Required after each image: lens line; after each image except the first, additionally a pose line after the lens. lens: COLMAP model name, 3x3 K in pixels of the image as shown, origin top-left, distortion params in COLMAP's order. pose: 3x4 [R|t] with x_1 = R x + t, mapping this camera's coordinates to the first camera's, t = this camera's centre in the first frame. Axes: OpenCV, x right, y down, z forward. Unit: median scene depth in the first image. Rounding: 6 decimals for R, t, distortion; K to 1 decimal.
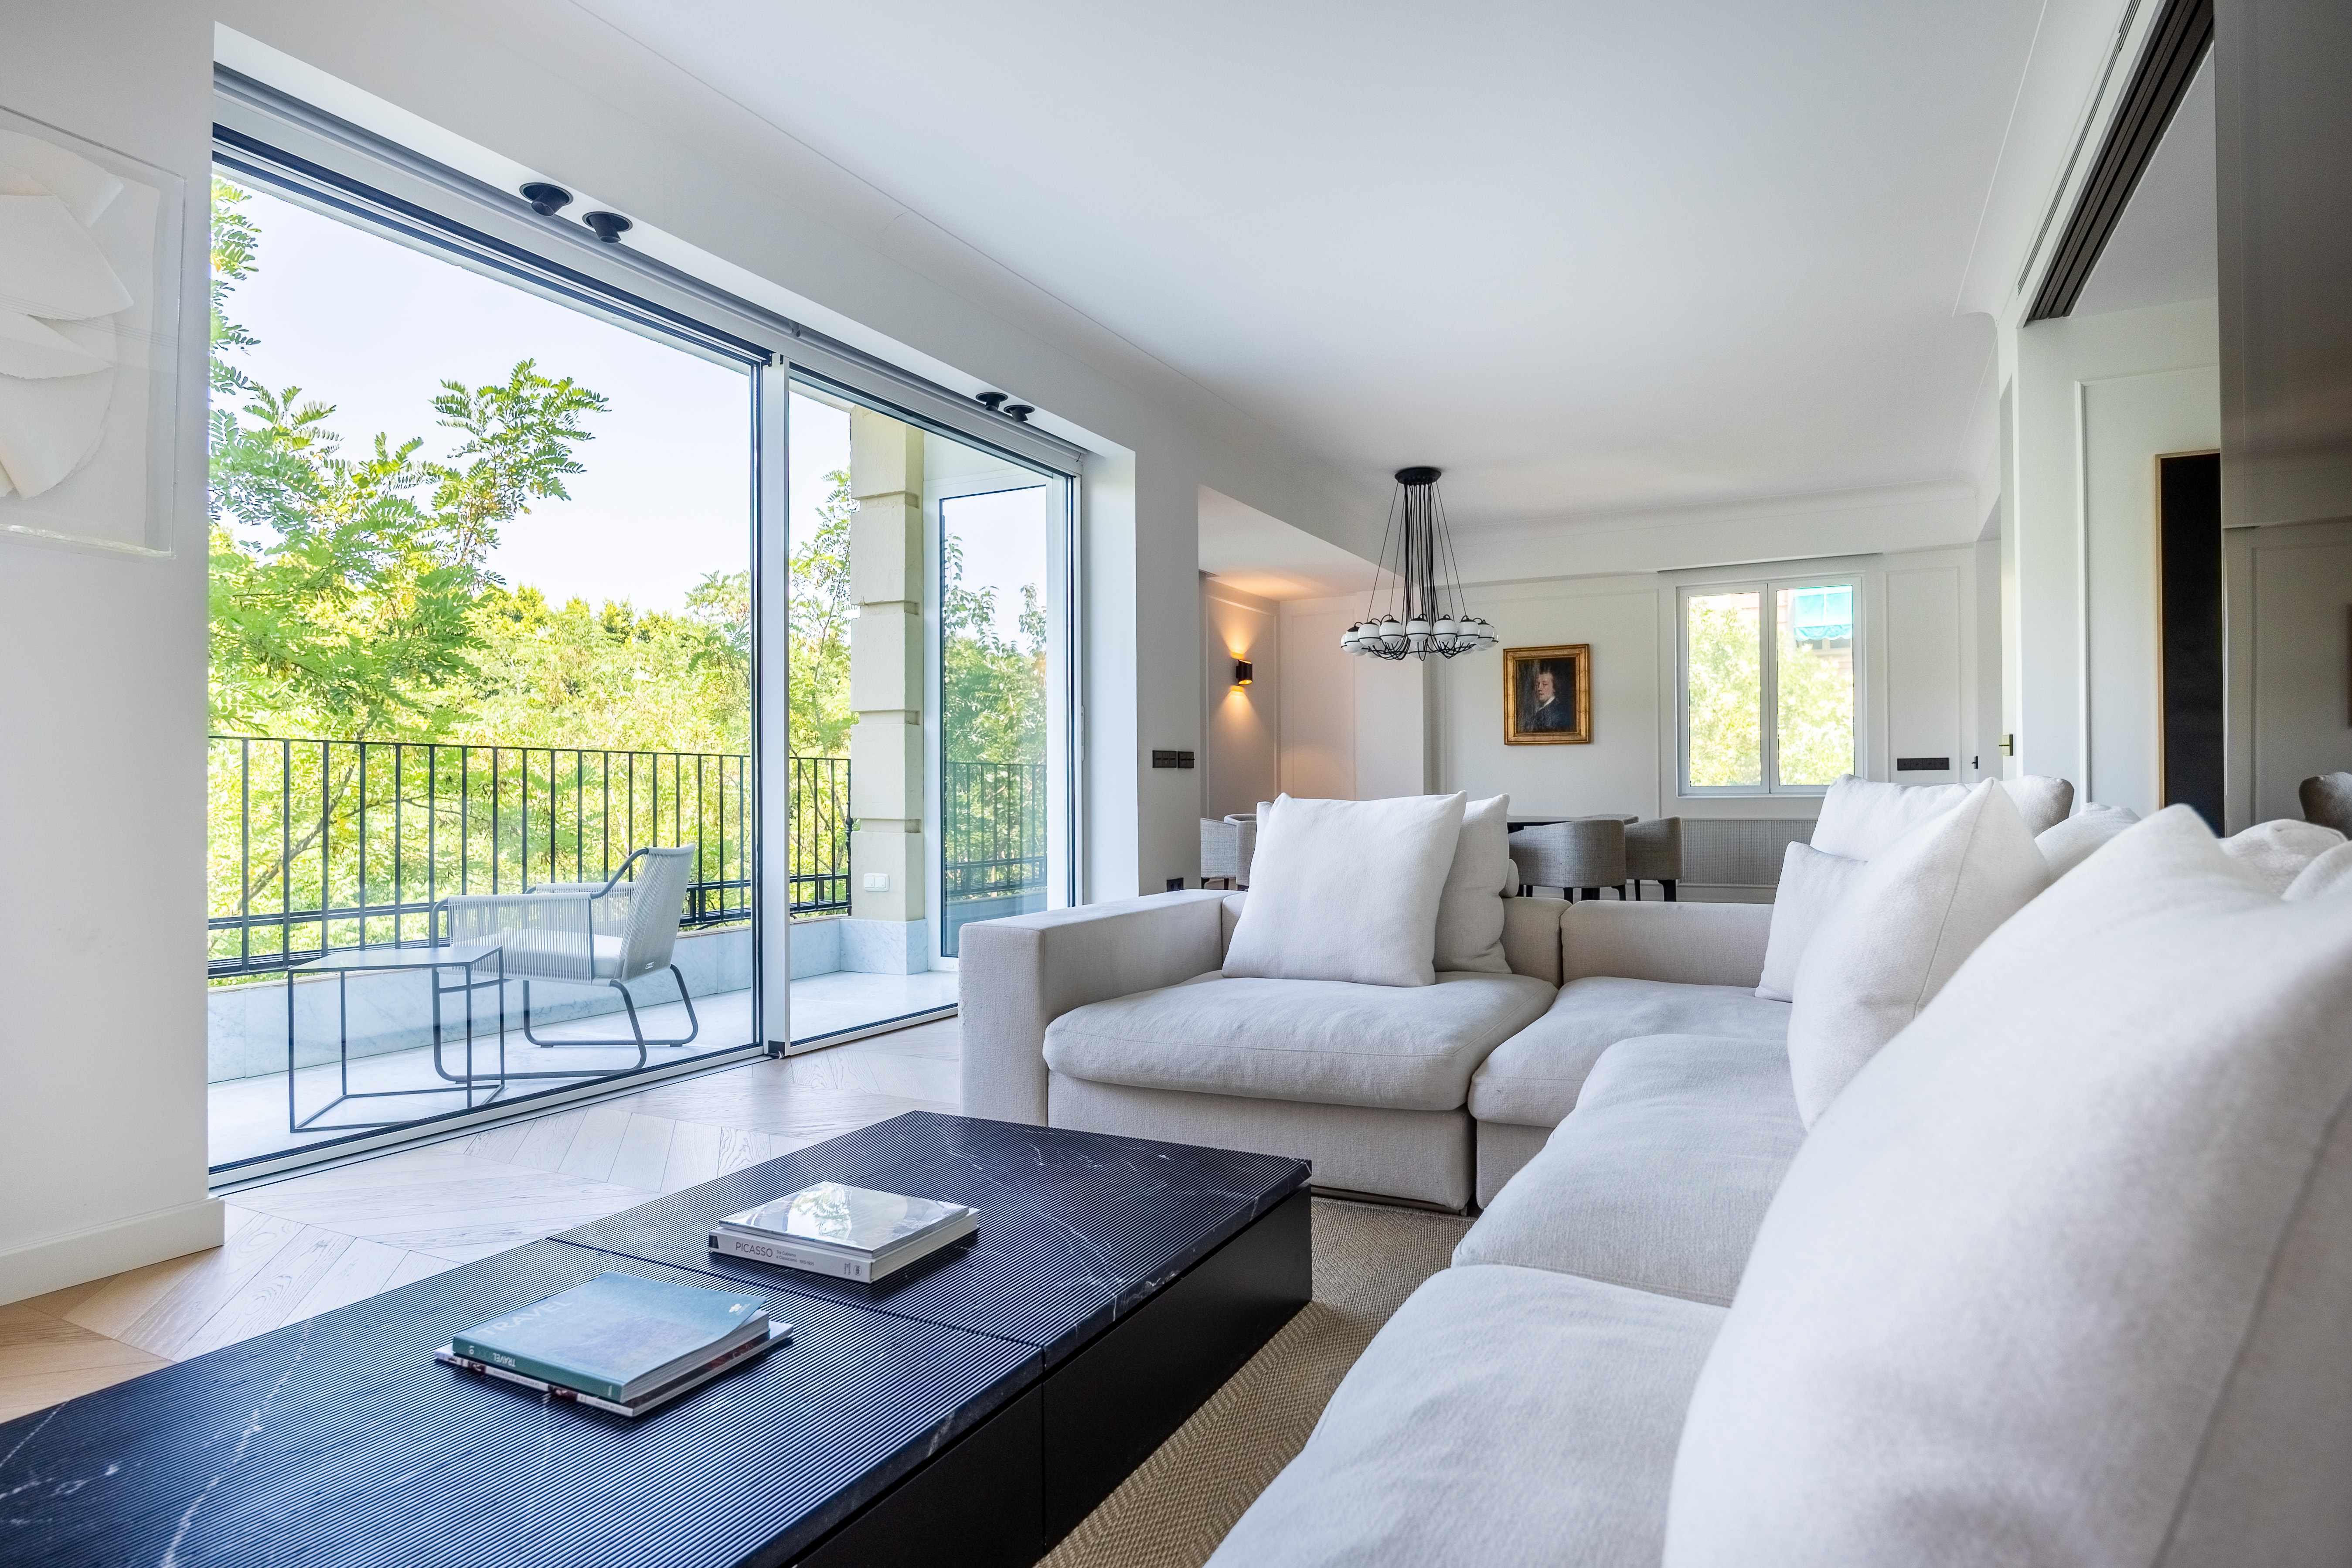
lens RADIAL K [[1301.8, 0, 1152.0], [0, 1301.8, 764.7], [0, 0, 1]] dist [-0.005139, -0.003965]
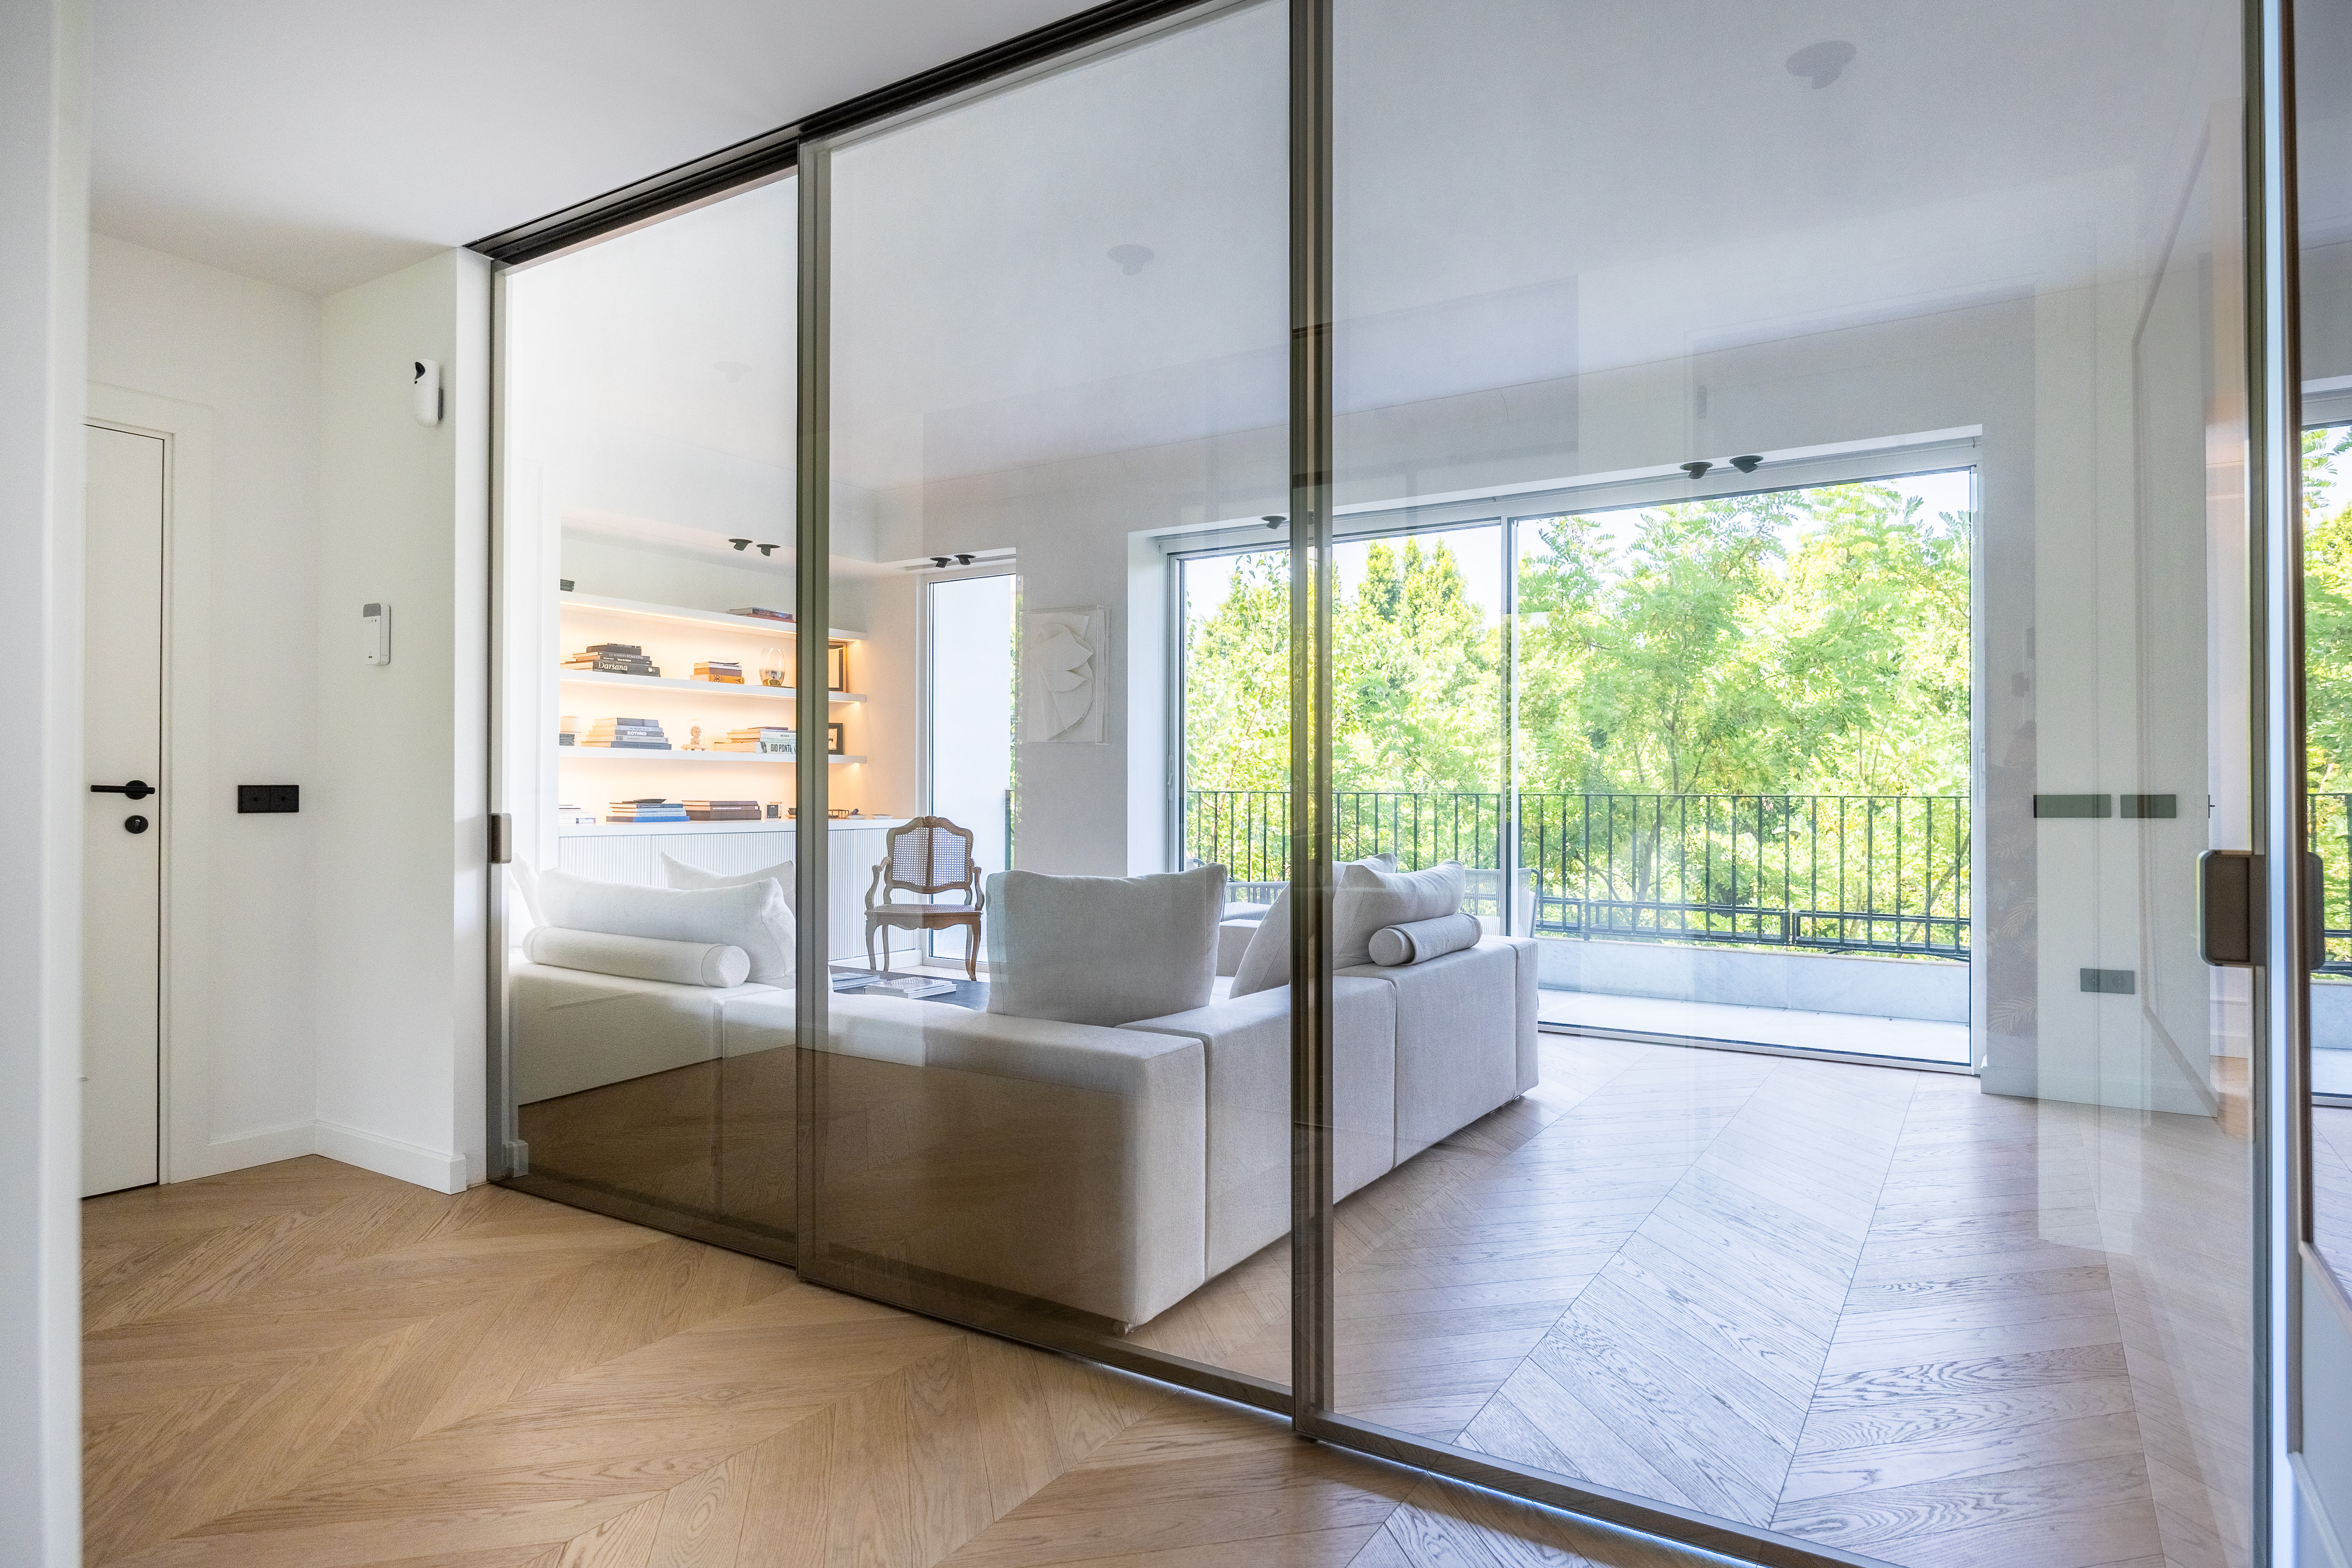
lens RADIAL K [[1301.9, 0, 1193.3], [0, 1301.9, 803.4], [0, 0, 1]] dist [-0.005139, -0.003965]
pose [[-0.074227, 0.012790, -0.997159, 0.574079], [0.020538, 0.999725, 0.011294, -0.018551], [0.997030, -0.019642, -0.074469, 0.408092]]
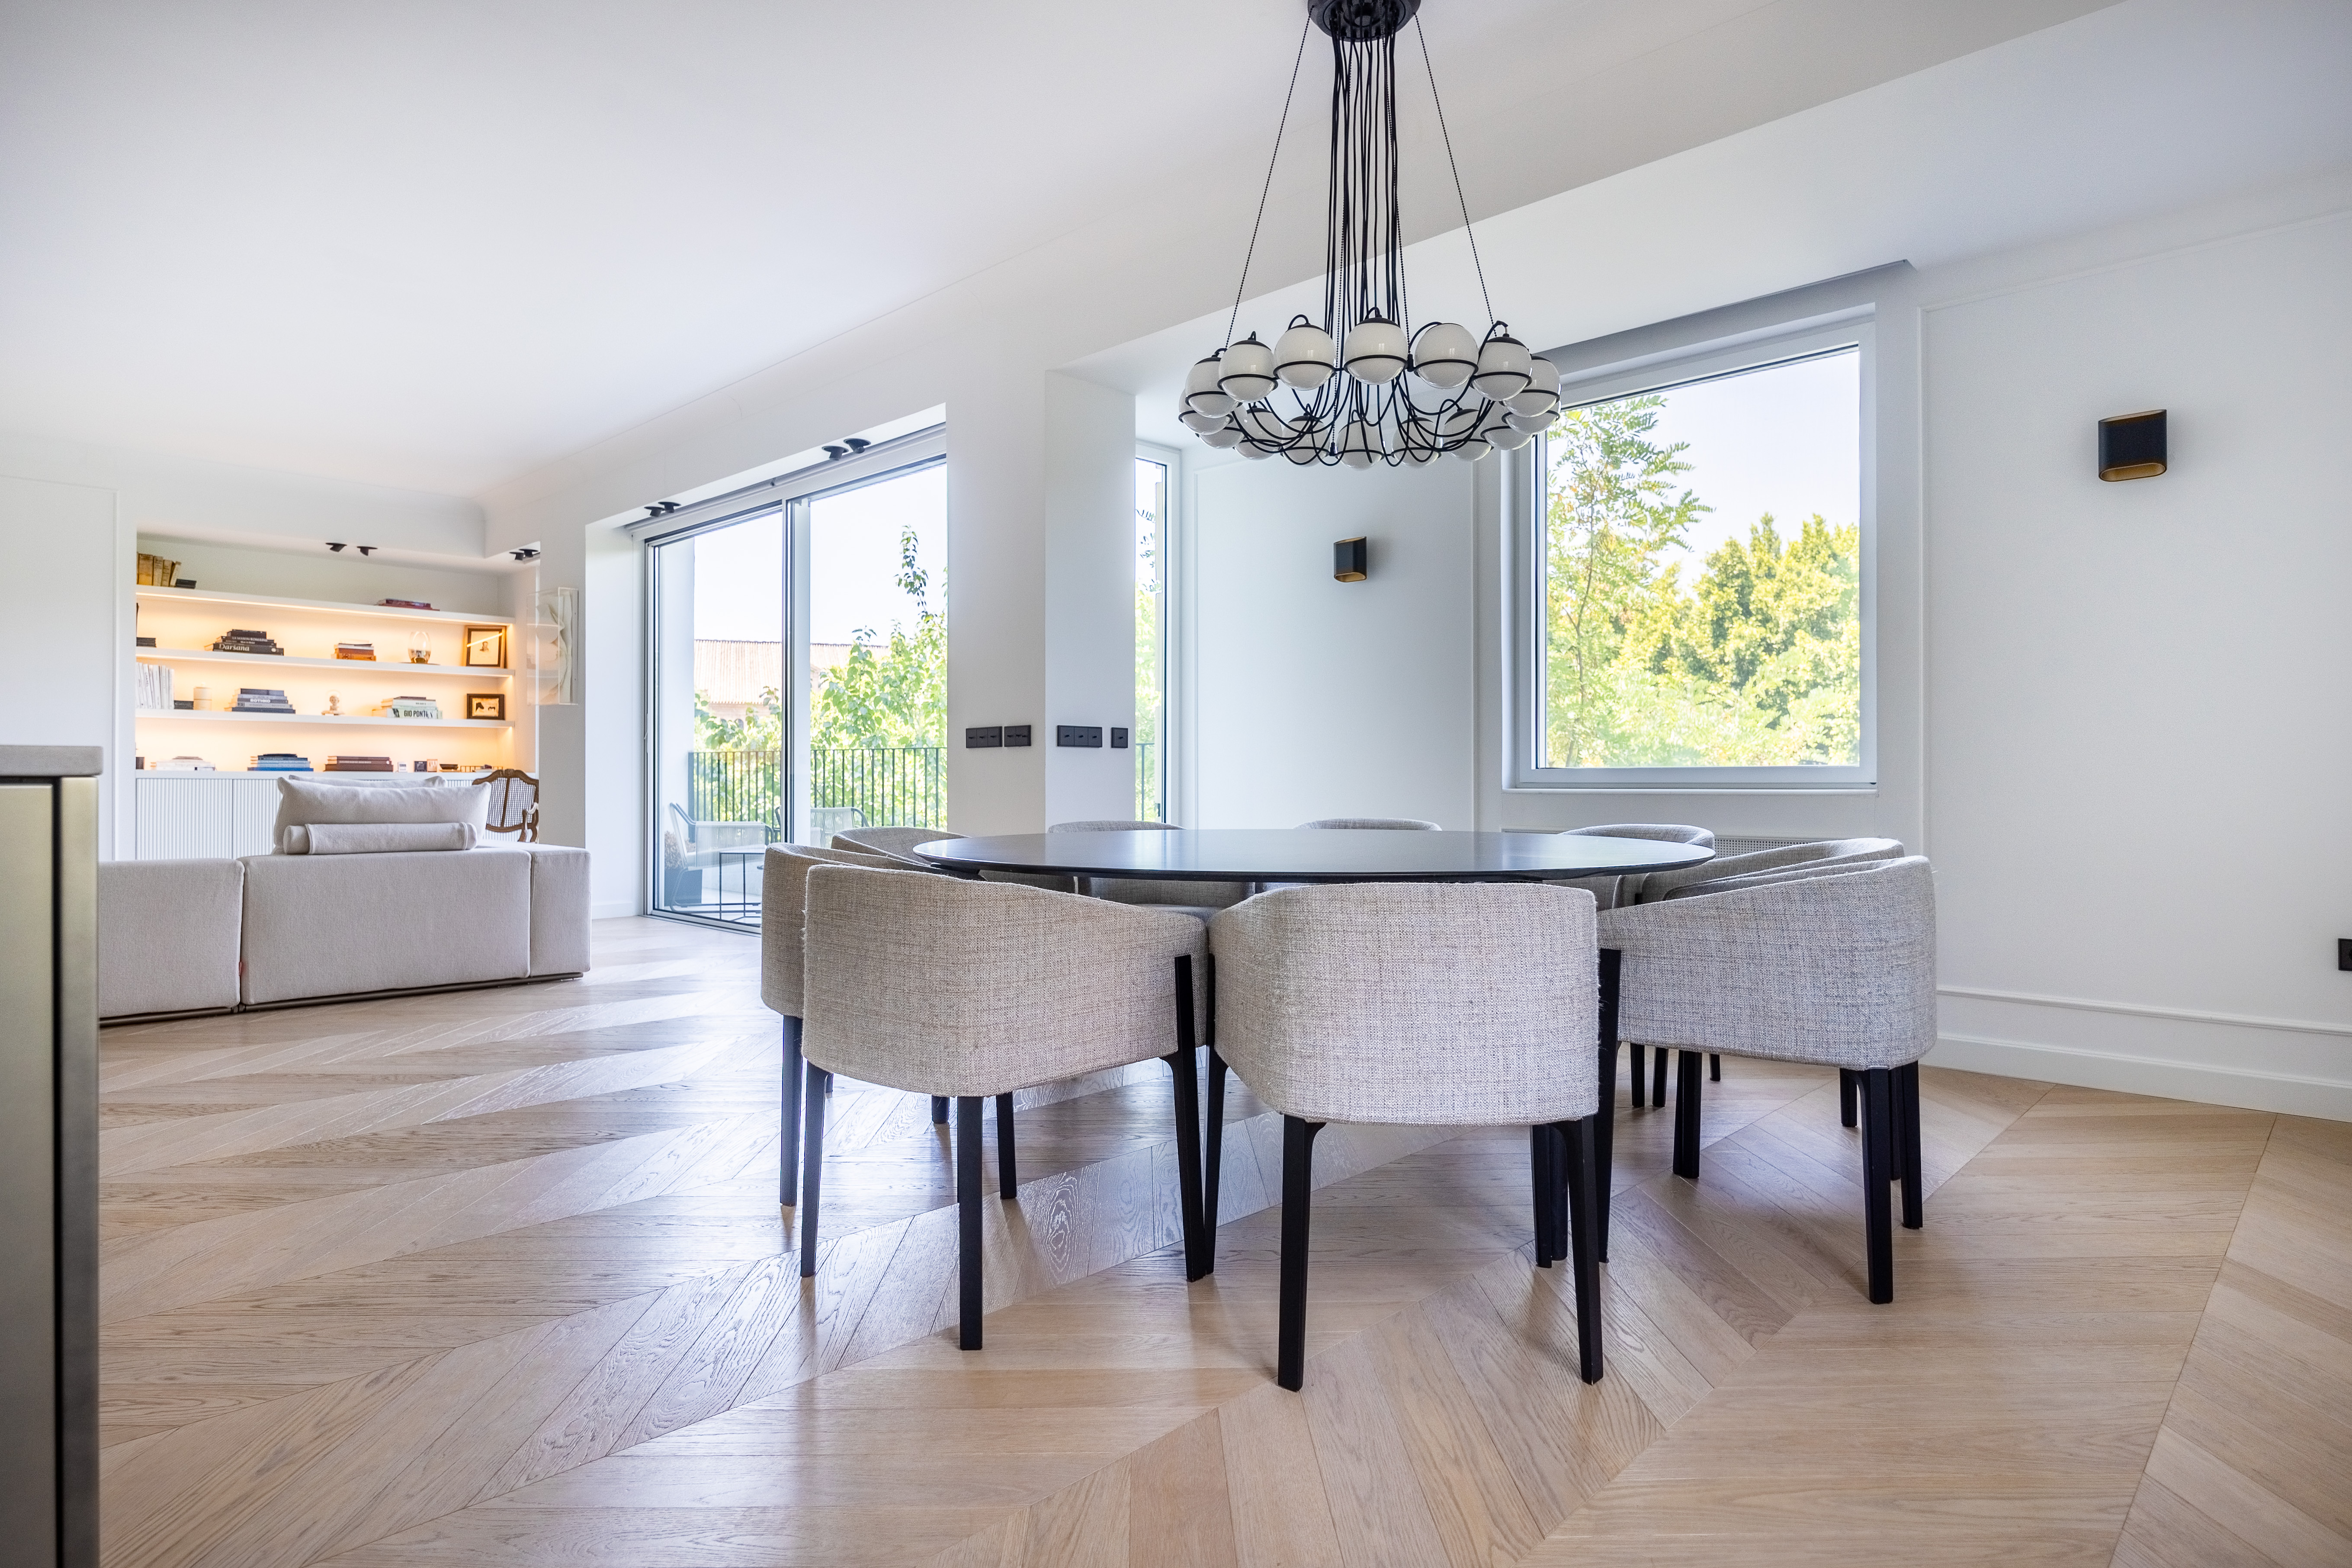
lens RADIAL K [[1301.8, 0, 1209.6], [0, 1301.8, 790.7], [0, 0, 1]] dist [-0.005139, -0.003965]
pose [[-0.267965, 0.008791, -0.963388, 0.572559], [0.019073, 0.999811, 0.003818, 0.021231], [0.963240, -0.017351, -0.268082, 0.998980]]
